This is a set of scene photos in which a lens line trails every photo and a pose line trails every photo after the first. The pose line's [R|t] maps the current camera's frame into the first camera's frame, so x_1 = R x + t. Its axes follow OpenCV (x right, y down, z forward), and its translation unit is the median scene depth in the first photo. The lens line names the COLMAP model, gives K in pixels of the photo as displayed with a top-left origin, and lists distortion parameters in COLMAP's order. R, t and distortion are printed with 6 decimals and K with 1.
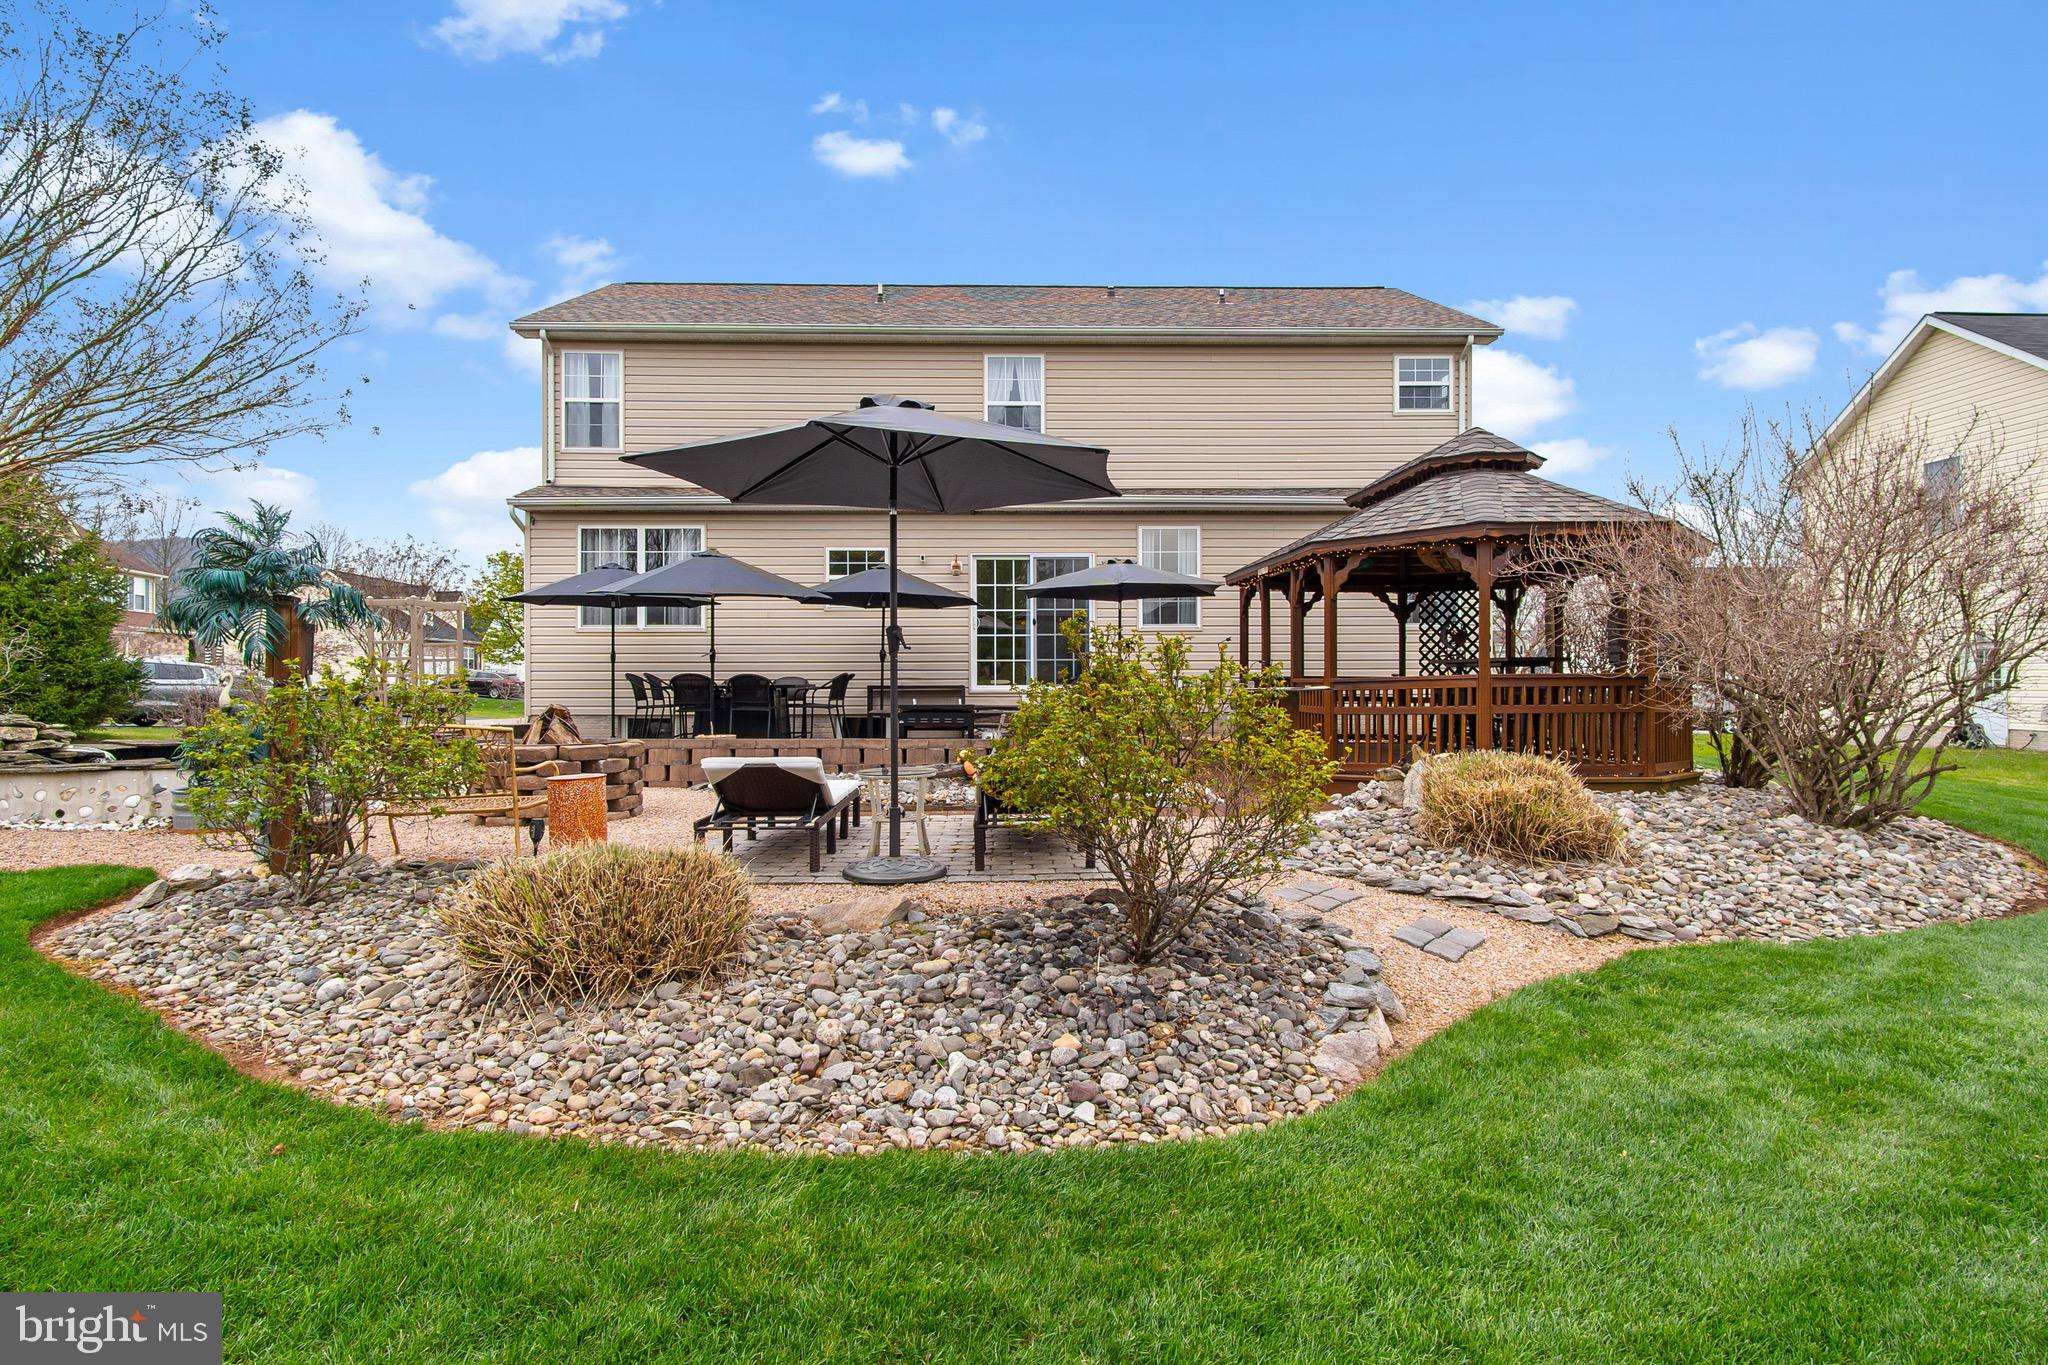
lens RADIAL K [[1062.1, 0, 1030.8], [0, 1062.1, 695.9], [0, 0, 1]] dist [0.002473, 0.000311]
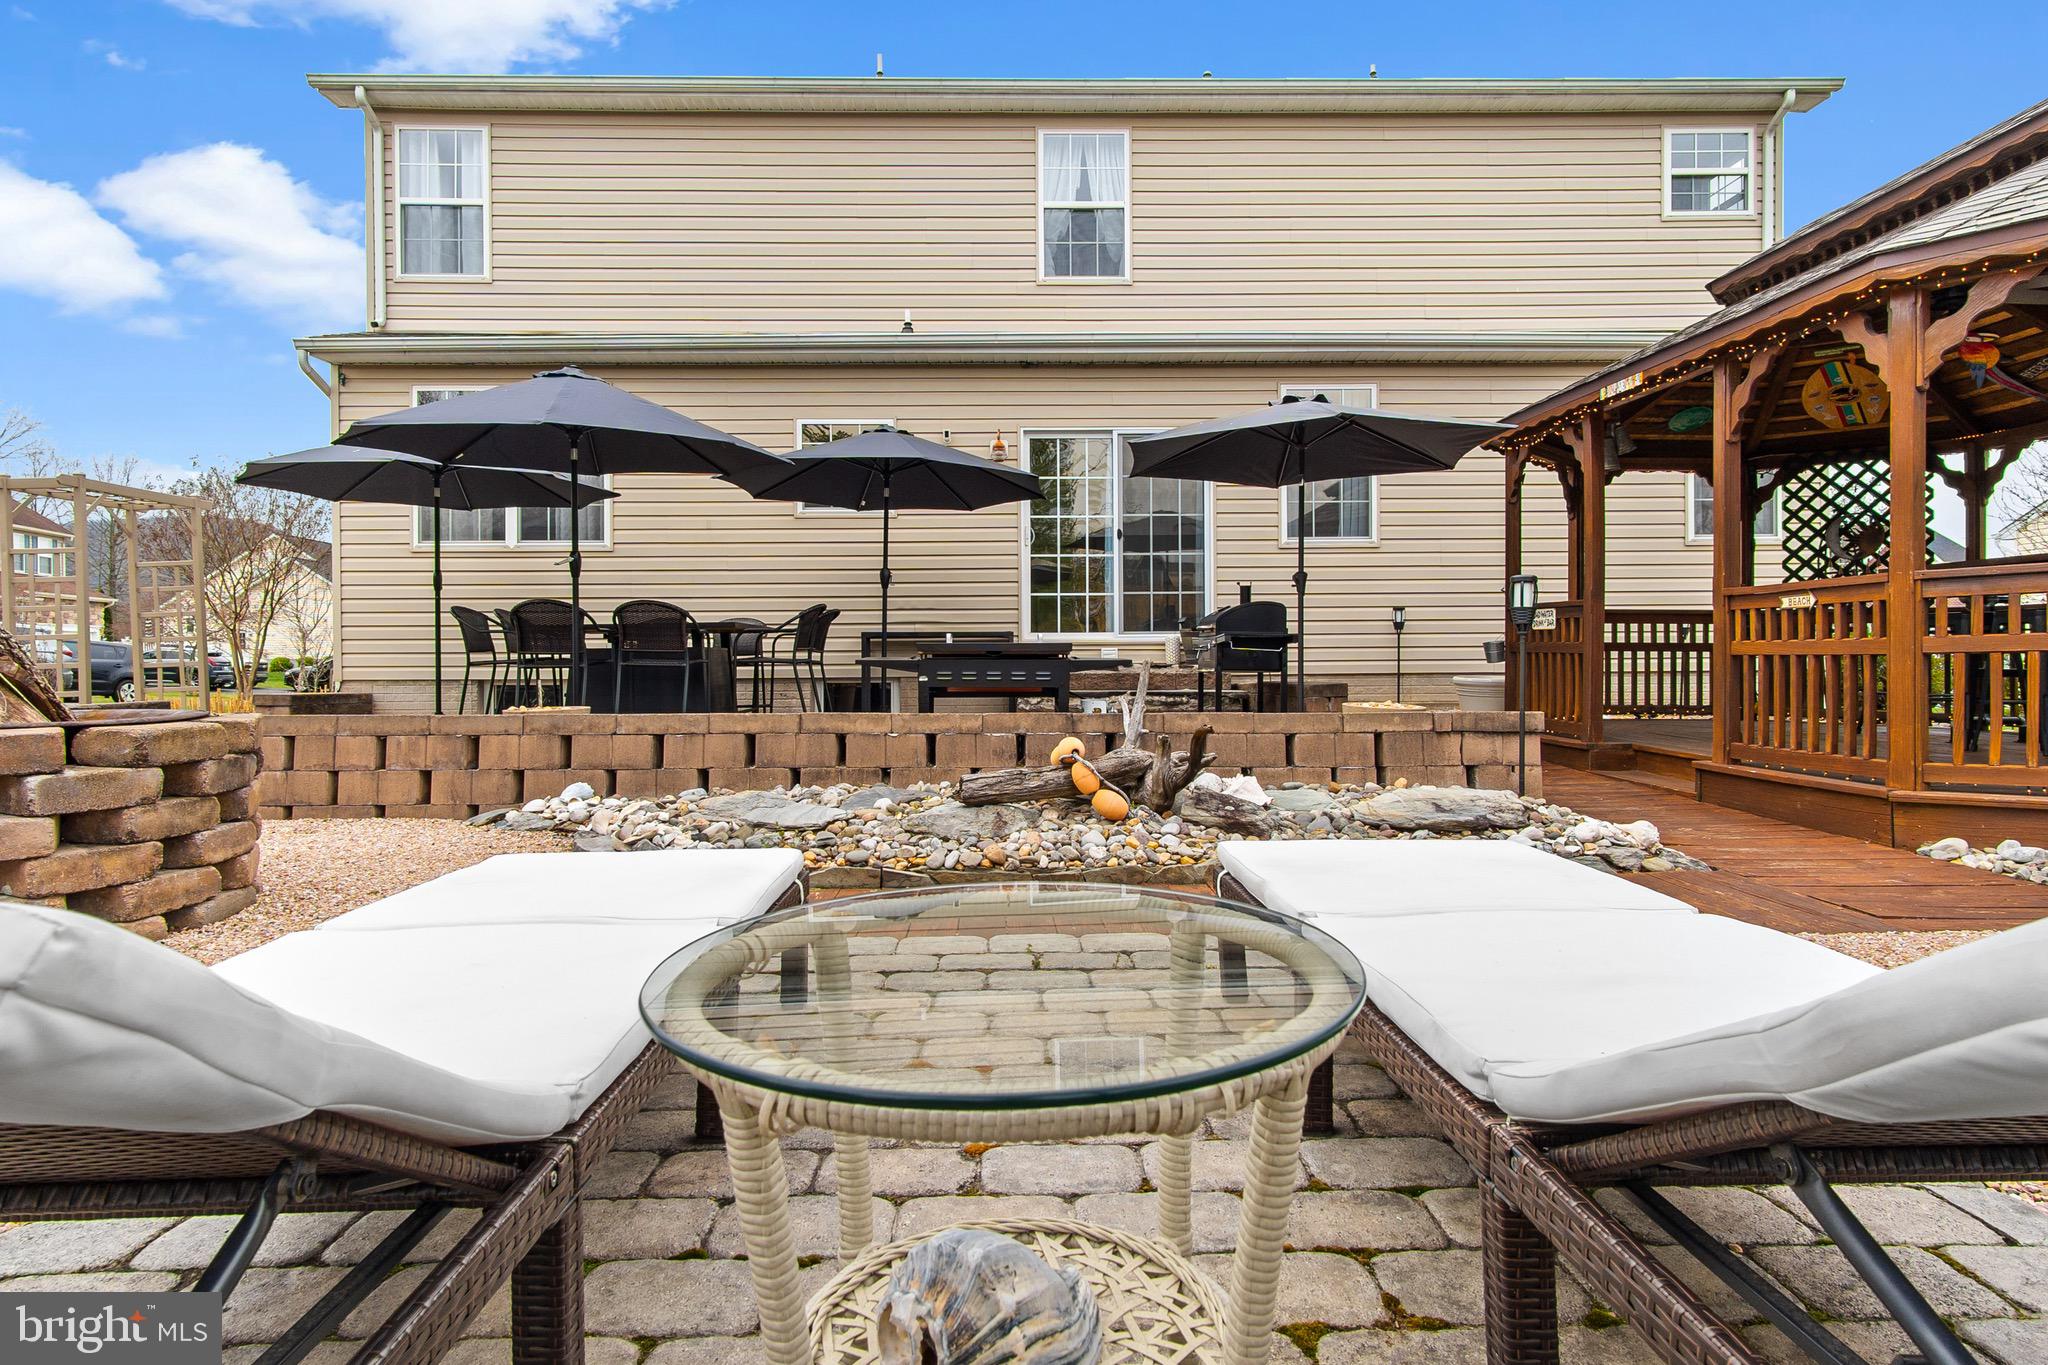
lens RADIAL K [[1082.6, 0, 1027.9], [0, 1082.6, 689.4], [0, 0, 1]] dist [0.000353, -0.000217]
pose [[0.999957, -0.002793, -0.008798, -0.051578], [0.002918, 0.999895, 0.014205, 0.016724], [0.008758, -0.014230, 0.999860, 0.374592]]
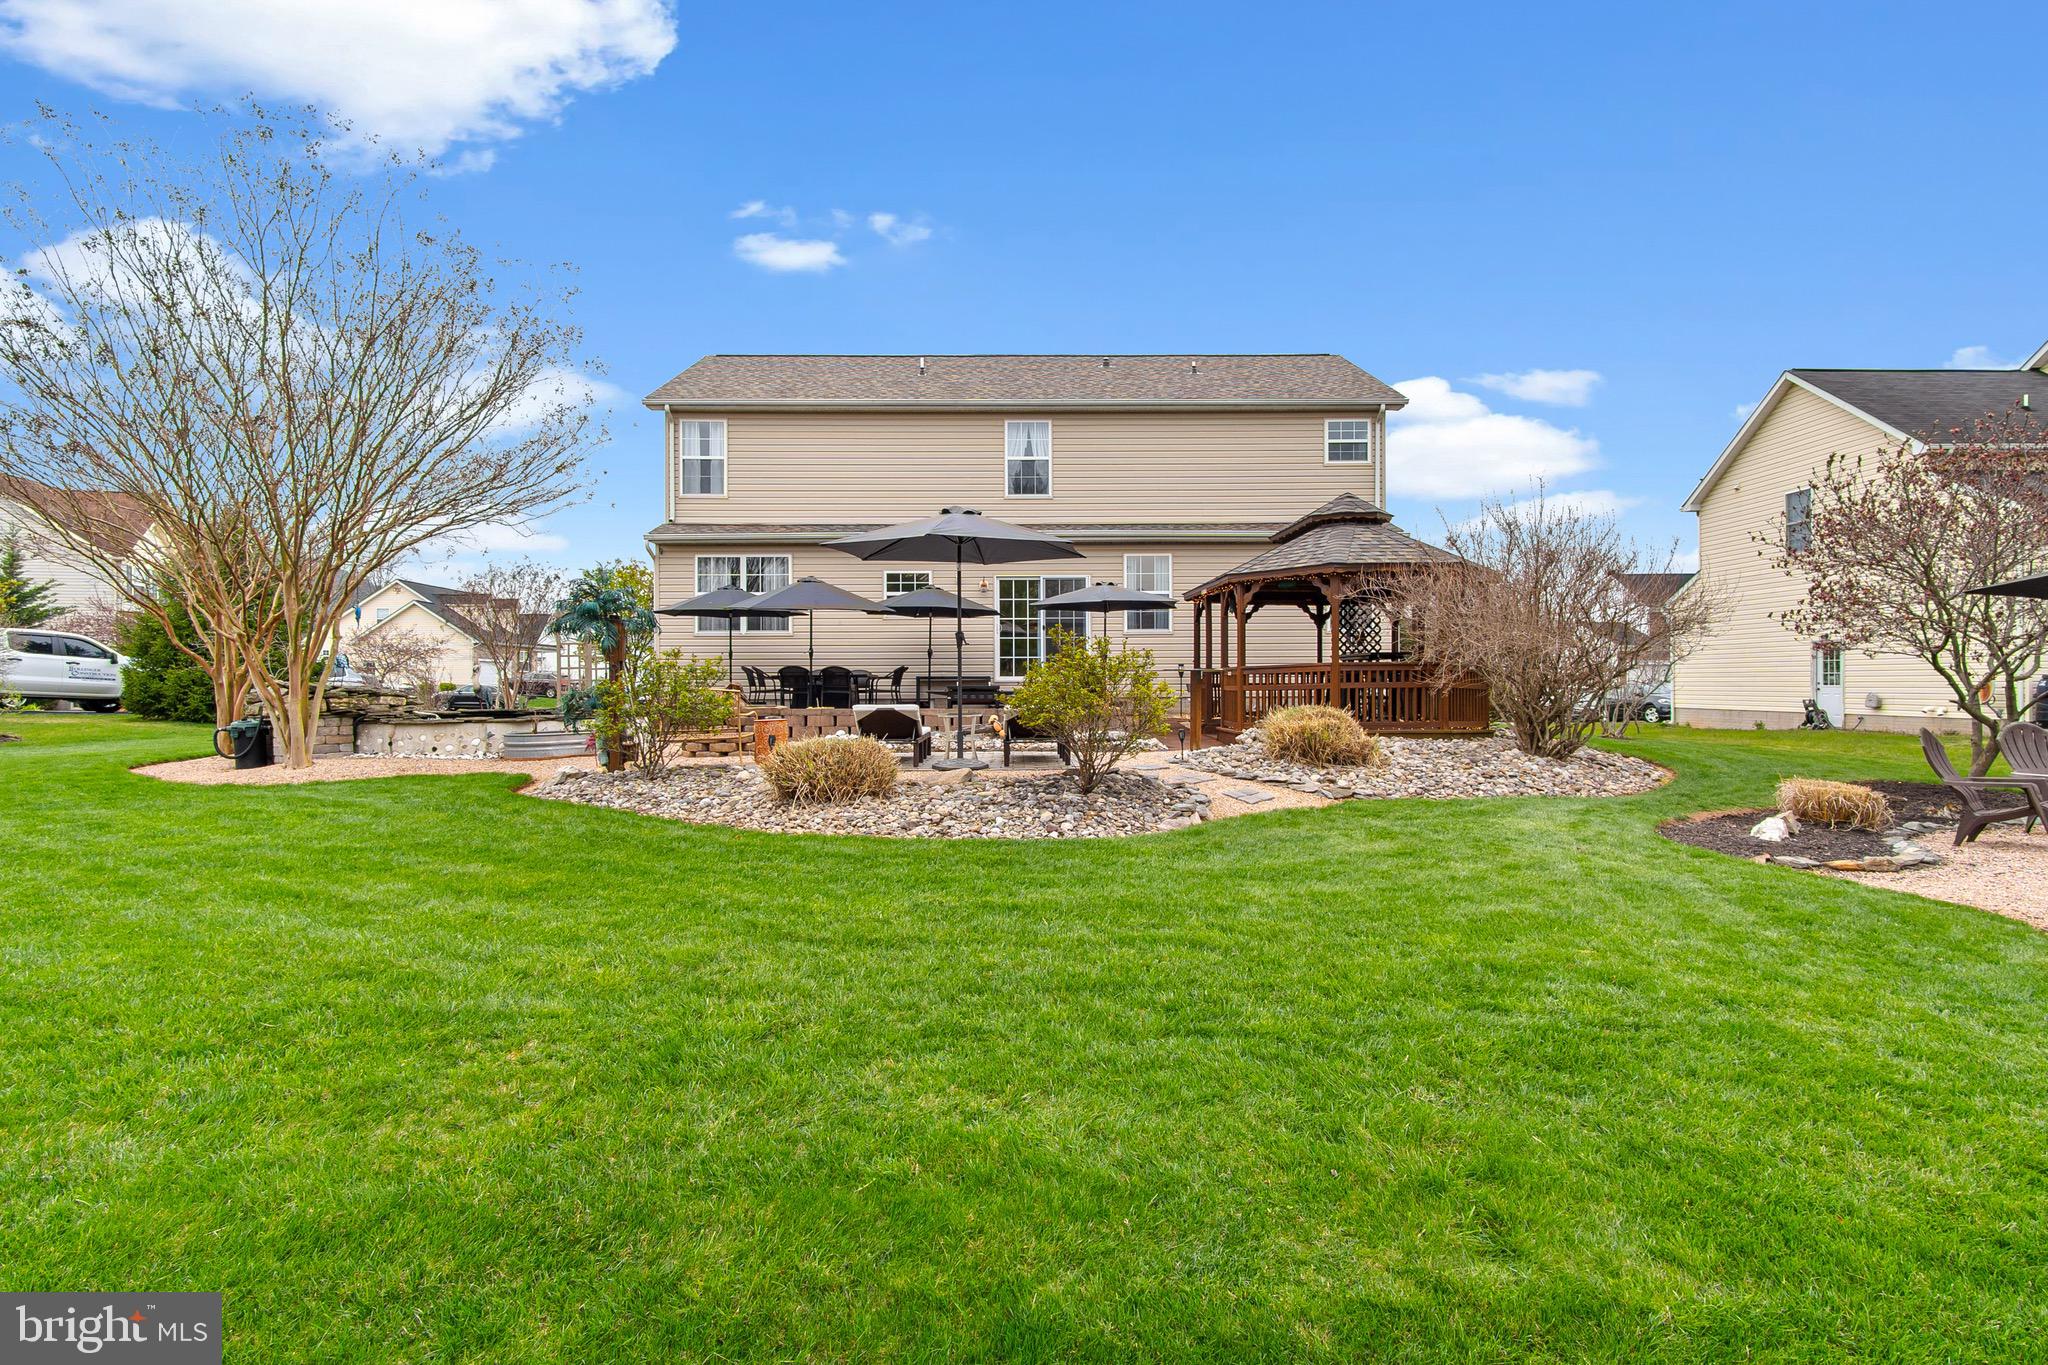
lens RADIAL K [[1062.1, 0, 1030.8], [0, 1062.1, 695.9], [0, 0, 1]] dist [0.002473, 0.000311]
pose [[0.999869, -0.001170, -0.016117, 0.009128], [0.001112, 0.999993, -0.003616, 0.020354], [0.016121, 0.003598, 0.999864, -0.330115]]
